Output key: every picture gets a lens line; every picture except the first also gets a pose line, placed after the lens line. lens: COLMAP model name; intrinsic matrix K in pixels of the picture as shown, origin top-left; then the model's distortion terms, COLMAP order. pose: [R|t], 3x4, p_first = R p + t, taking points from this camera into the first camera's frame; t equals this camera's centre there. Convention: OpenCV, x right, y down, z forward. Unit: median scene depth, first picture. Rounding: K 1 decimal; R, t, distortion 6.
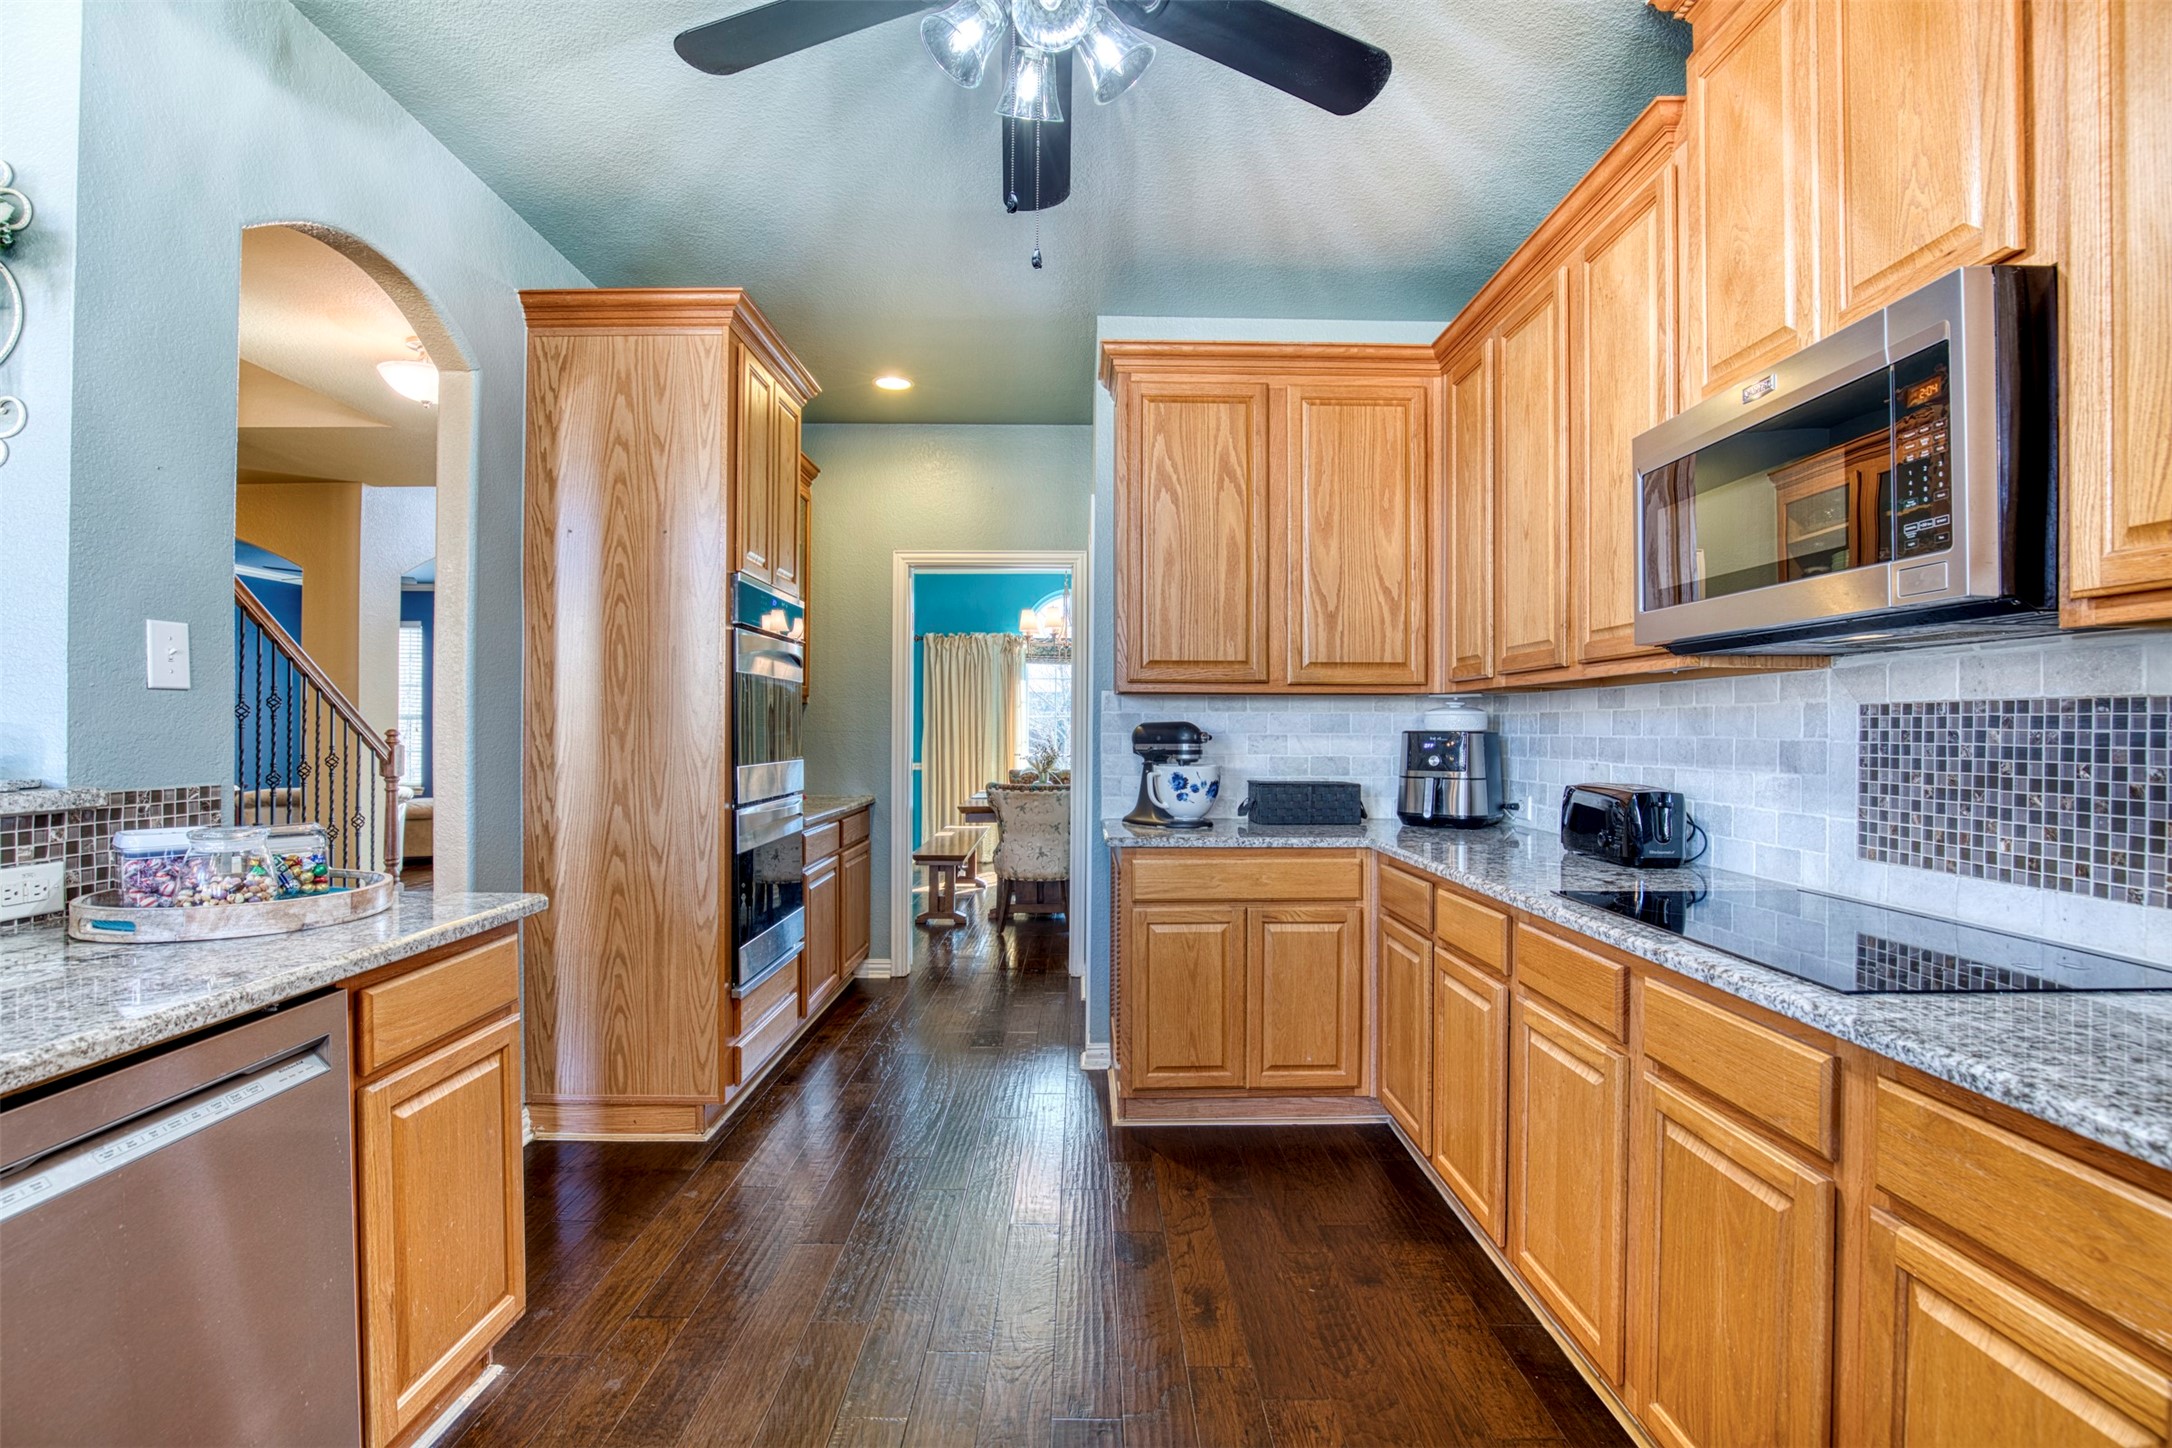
lens RADIAL K [[981.1, 0, 1124.2], [0, 981.1, 722.1], [0, 0, 1]] dist [-0.028328, 0.007477]
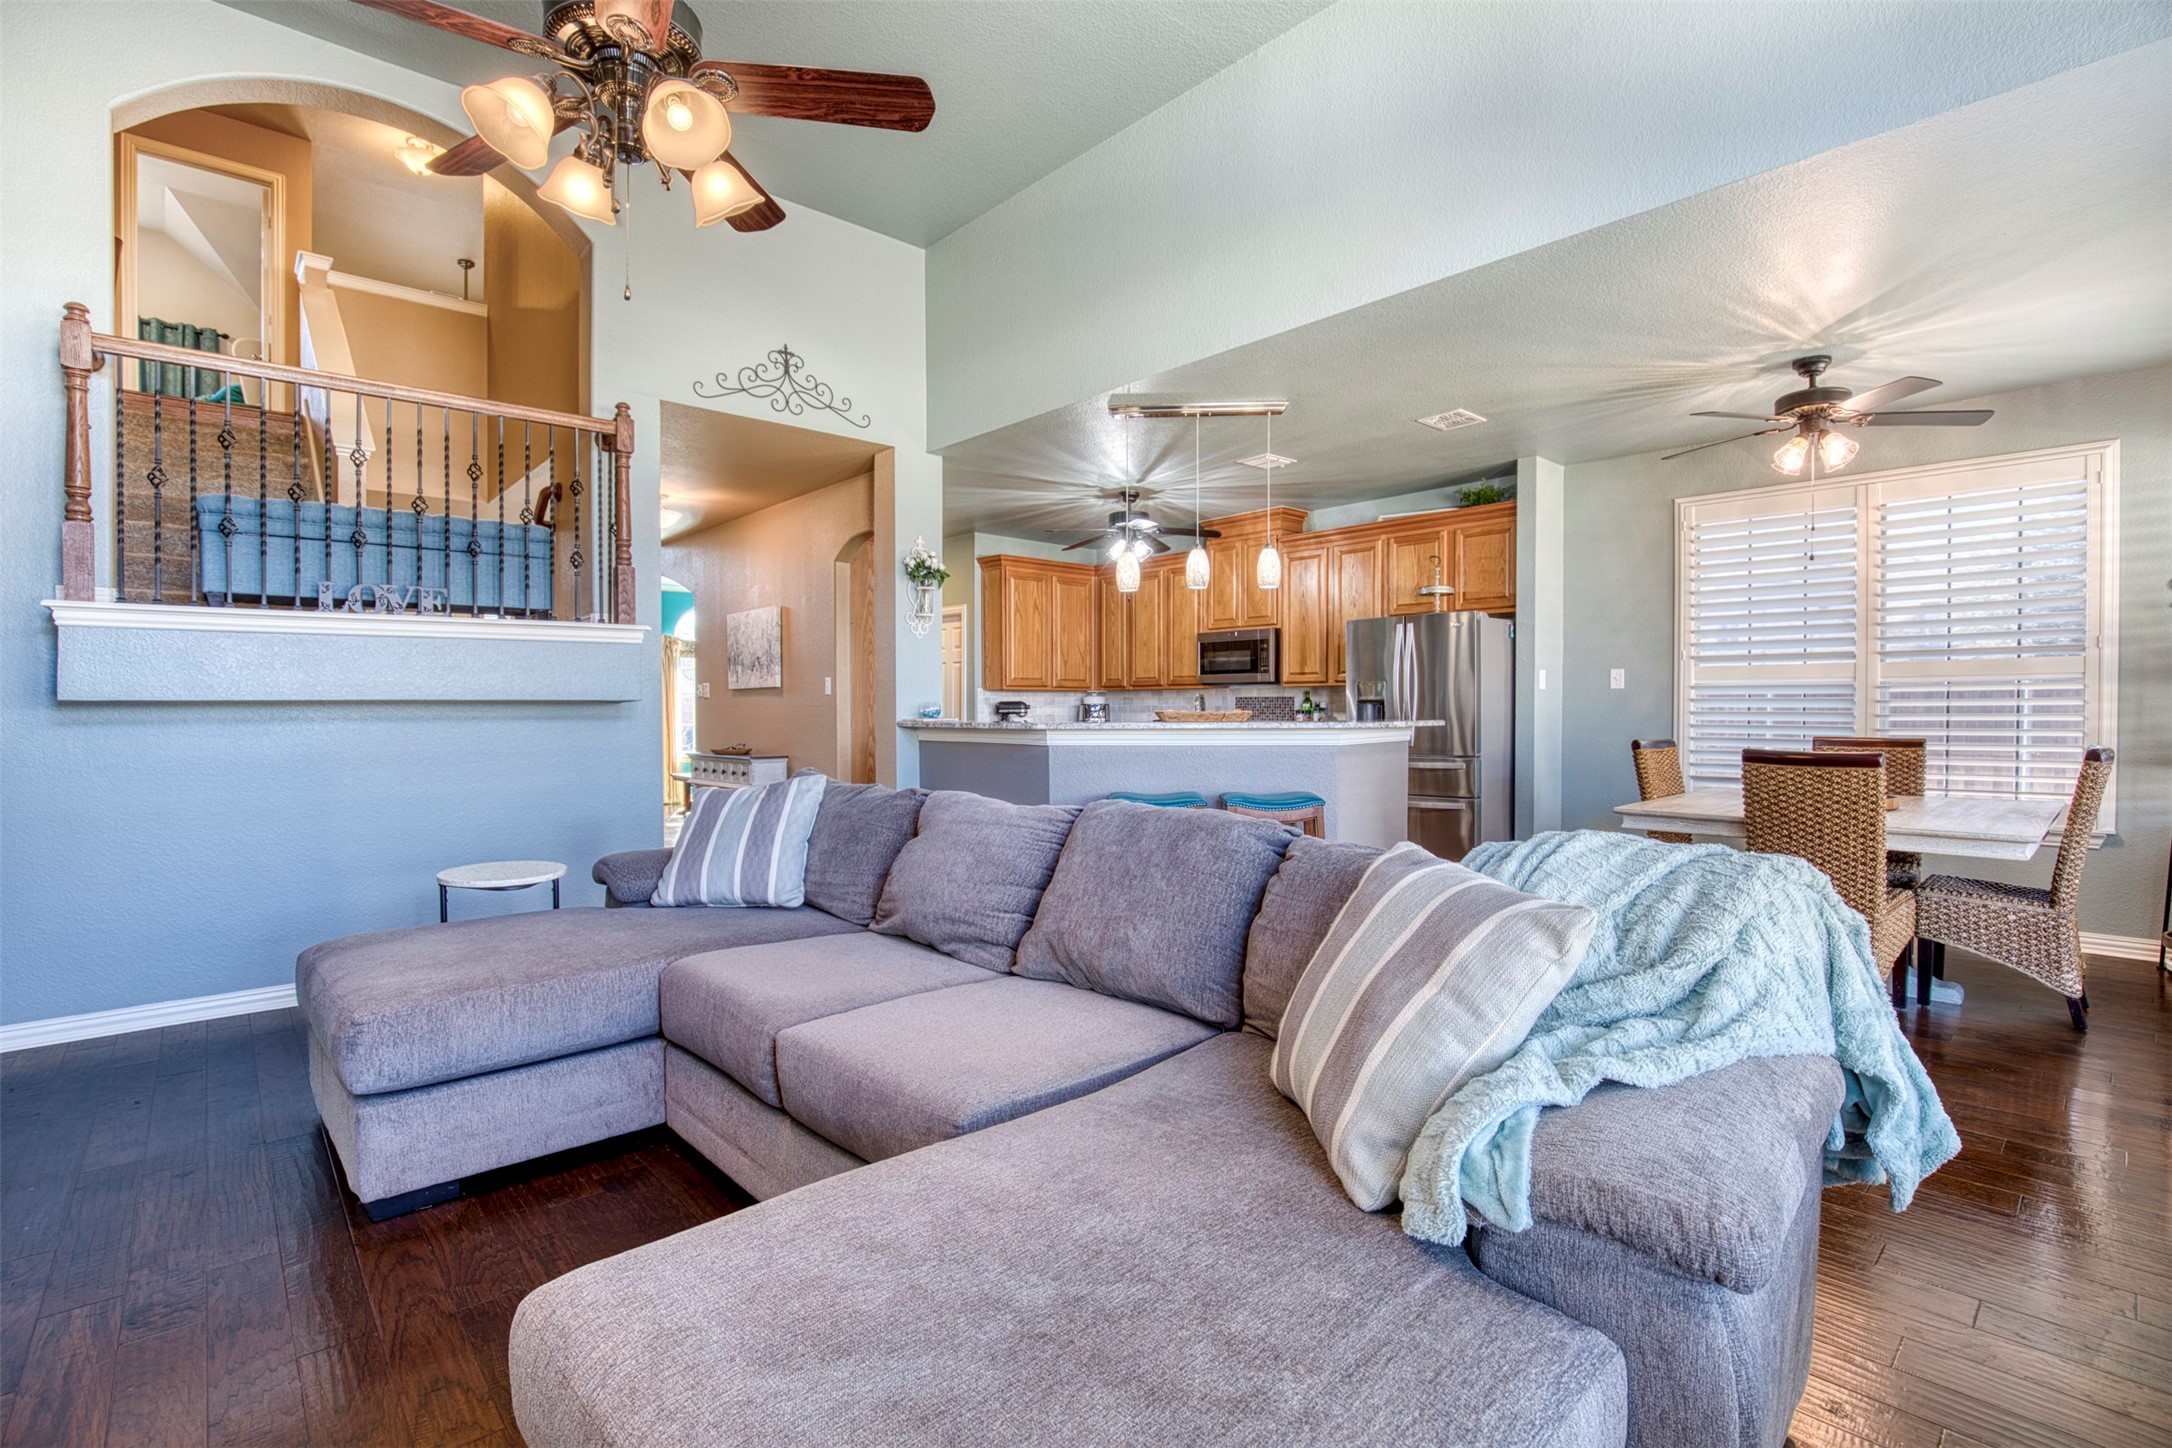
lens RADIAL K [[979.7, 0, 1086.0], [0, 979.7, 724.0], [0, 0, 1]] dist [-0.031023, 0.005706]
pose [[0.762551, -0.015839, 0.646734, -1.699228], [-0.000068, 0.999698, 0.024563, -0.003600], [-0.646928, -0.018774, 0.762320, -1.255983]]
